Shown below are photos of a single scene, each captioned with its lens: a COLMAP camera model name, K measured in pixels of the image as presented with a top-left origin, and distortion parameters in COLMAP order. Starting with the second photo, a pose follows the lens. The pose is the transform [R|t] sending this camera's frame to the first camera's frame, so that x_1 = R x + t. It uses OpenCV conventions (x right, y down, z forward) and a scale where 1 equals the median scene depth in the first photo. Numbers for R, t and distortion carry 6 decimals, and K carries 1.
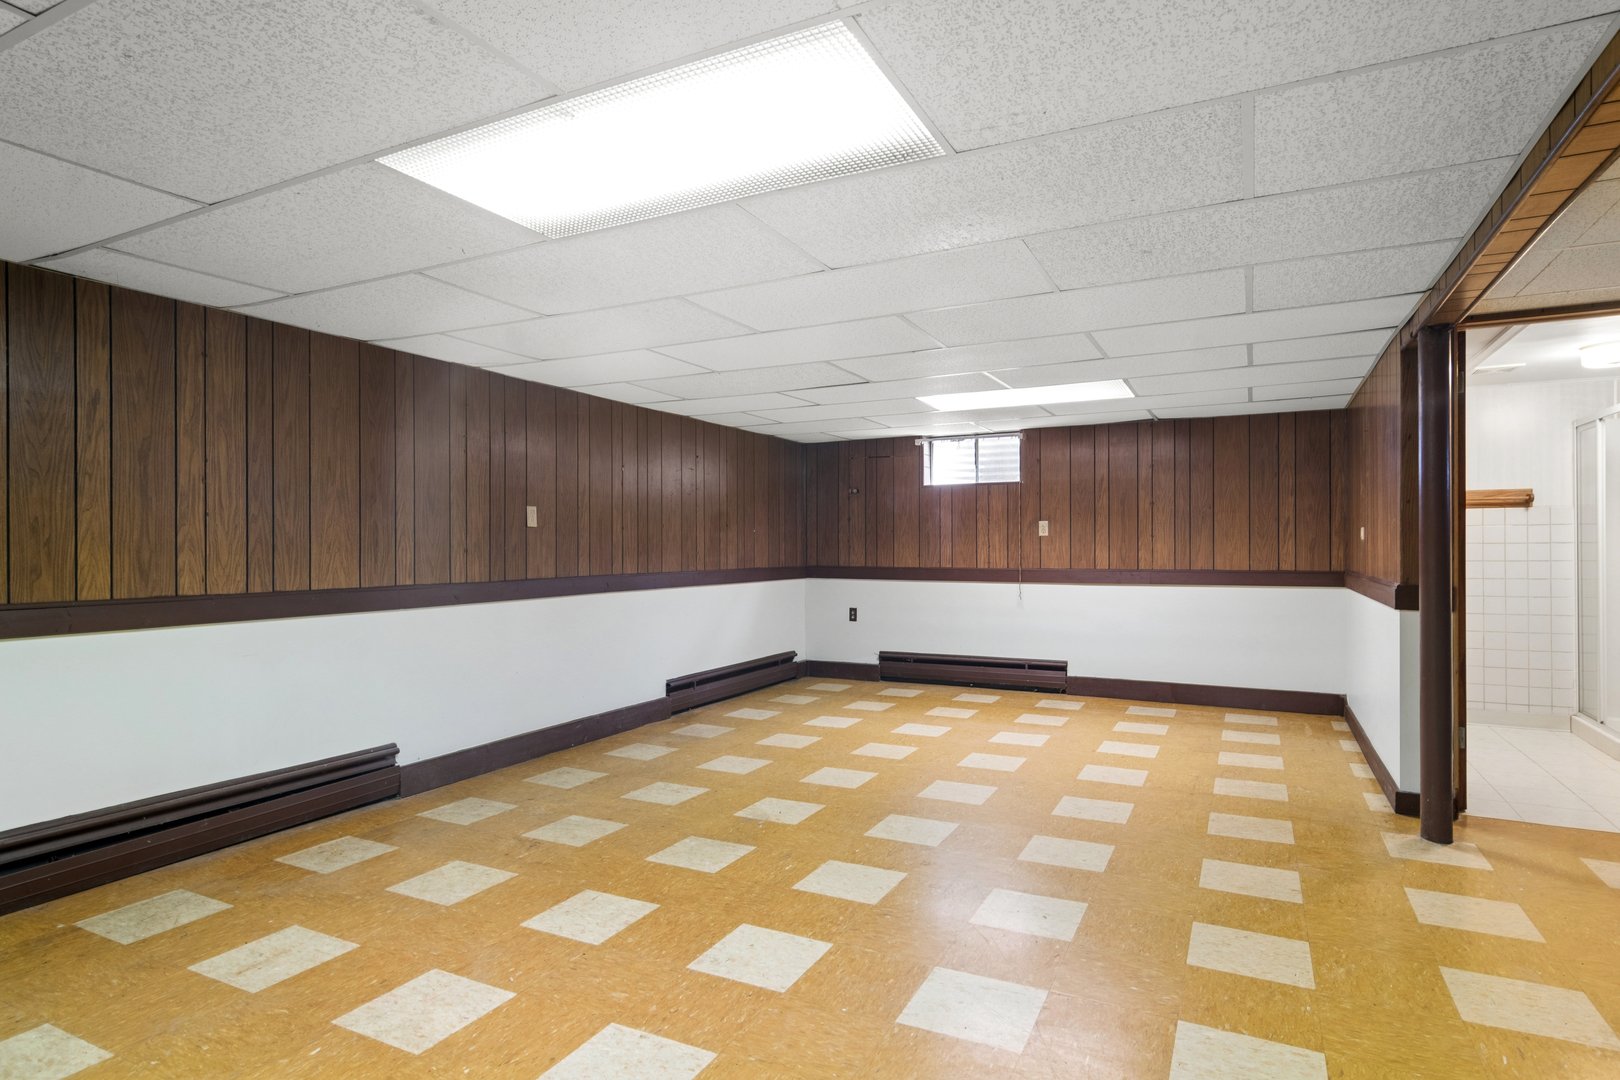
lens RADIAL K [[876.3, 0, 806.0], [0, 876.3, 546.7], [0, 0, 1]] dist [0.001492, 0.000101]
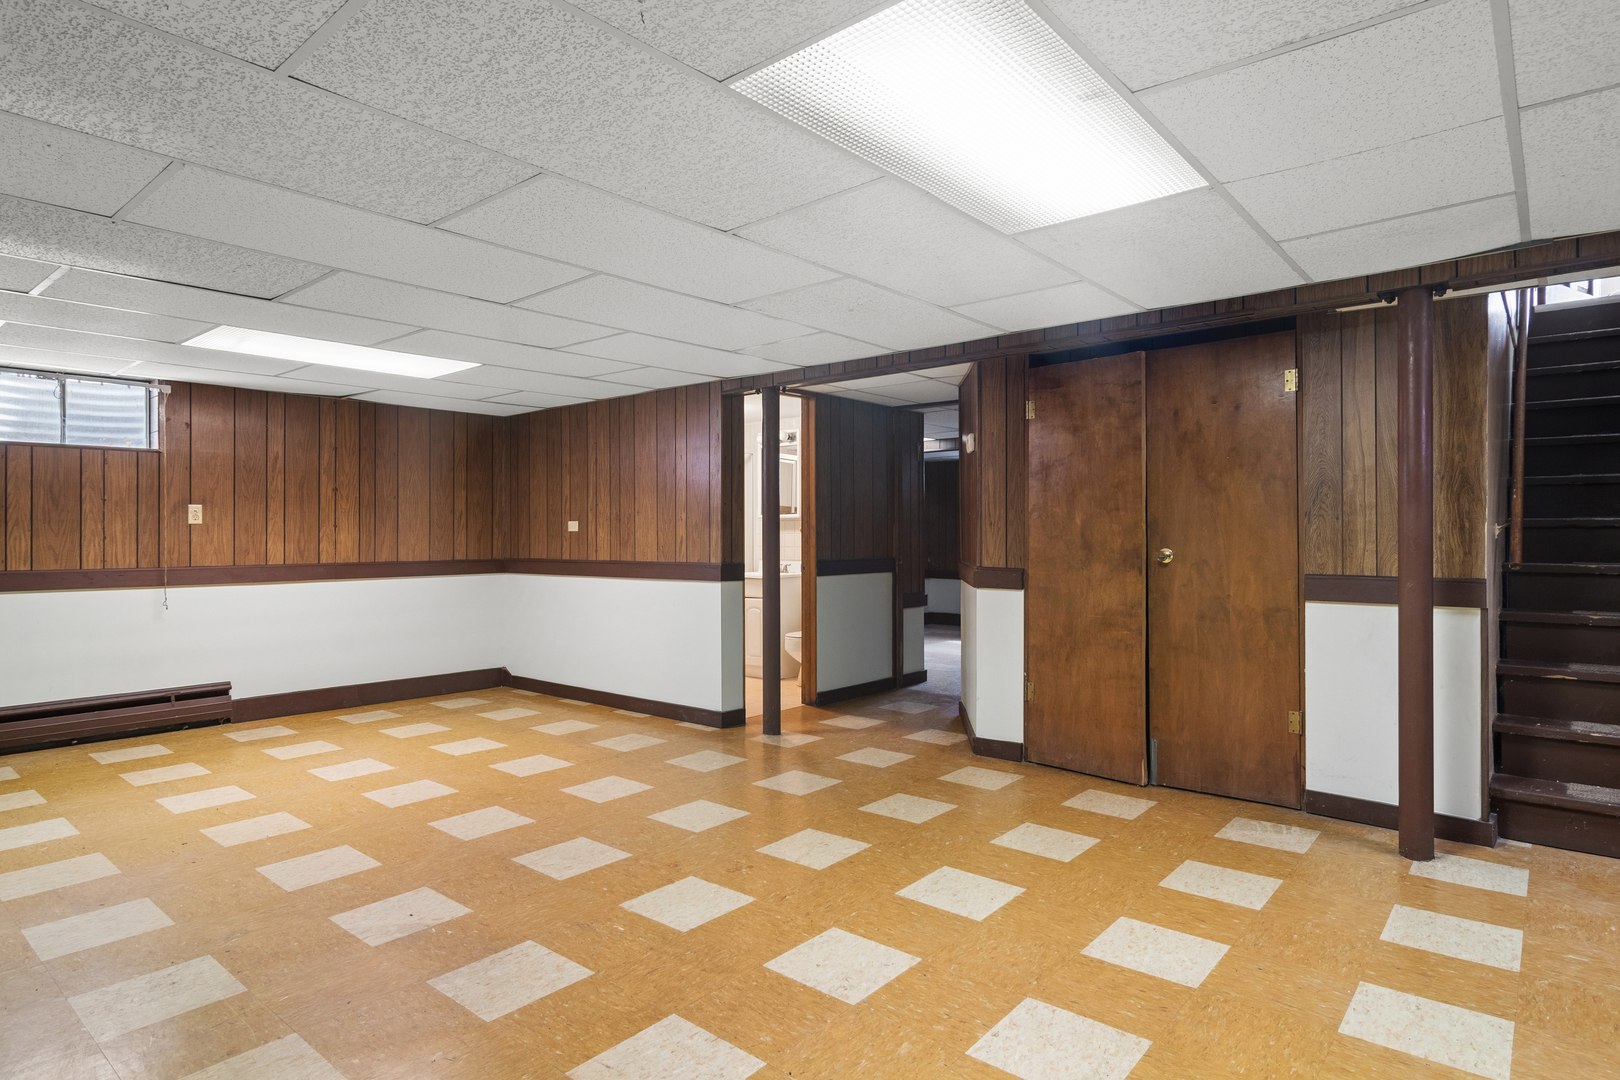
lens RADIAL K [[891.8, 0, 809.8], [0, 891.8, 531.7], [0, 0, 1]] dist [0.002058, 0.000396]
pose [[0.227258, 0.007663, 0.973804, -0.459818], [0.003293, 0.999957, -0.008637, 0.003947], [-0.973829, 0.005170, 0.227223, 0.373345]]
